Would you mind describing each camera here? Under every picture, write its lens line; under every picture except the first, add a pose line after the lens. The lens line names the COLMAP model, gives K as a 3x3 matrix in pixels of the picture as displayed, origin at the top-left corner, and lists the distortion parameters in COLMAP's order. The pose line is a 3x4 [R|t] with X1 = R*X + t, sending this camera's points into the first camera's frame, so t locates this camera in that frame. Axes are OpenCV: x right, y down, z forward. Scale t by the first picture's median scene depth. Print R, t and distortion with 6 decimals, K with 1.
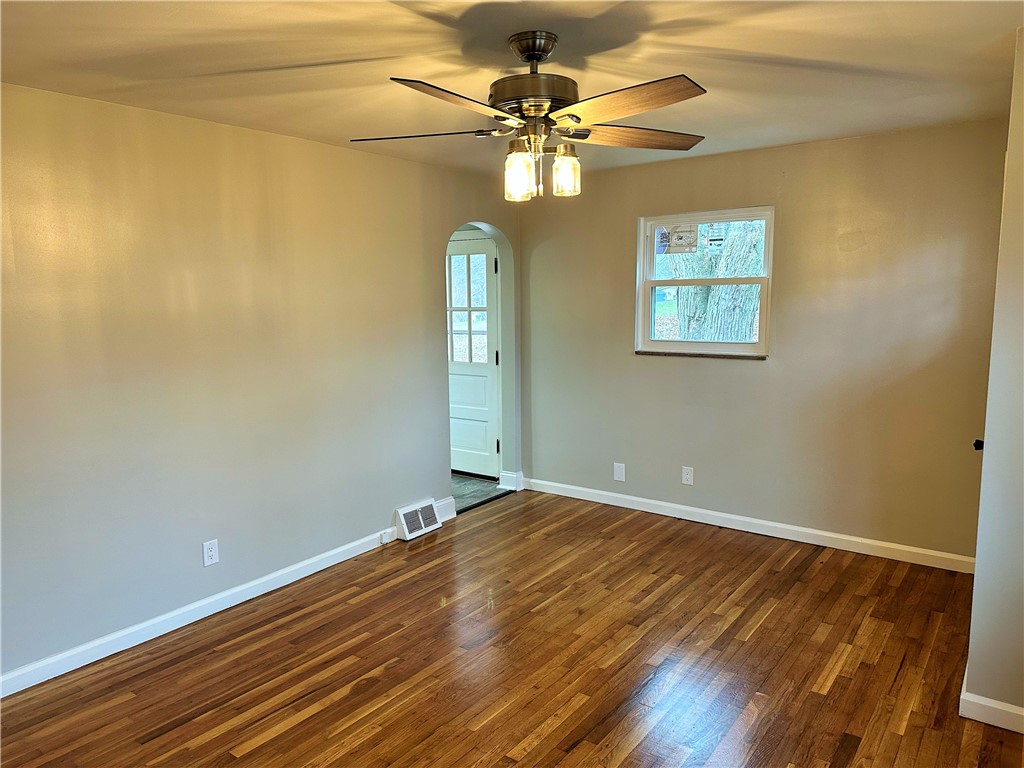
lens RADIAL K [[699.1, 0, 490.0], [0, 699.1, 383.2], [0, 0, 1]] dist [0.044759, -0.004054]
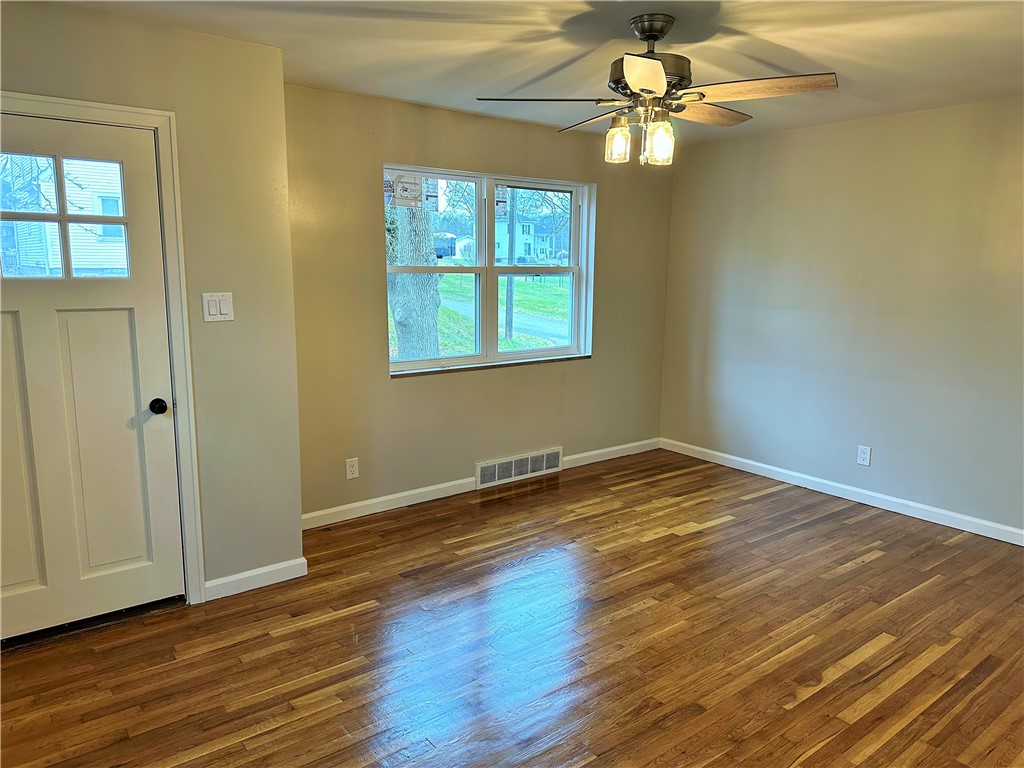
lens RADIAL K [[729.6, 0, 512.0], [0, 729.6, 384.0], [0, 0, 1]] dist [-0.000774, -0.003393]
pose [[-0.972002, -0.034224, 0.232467, -0.010361], [0.034329, 0.958037, 0.284581, -0.220526], [-0.232452, 0.284594, -0.930039, 1.881373]]
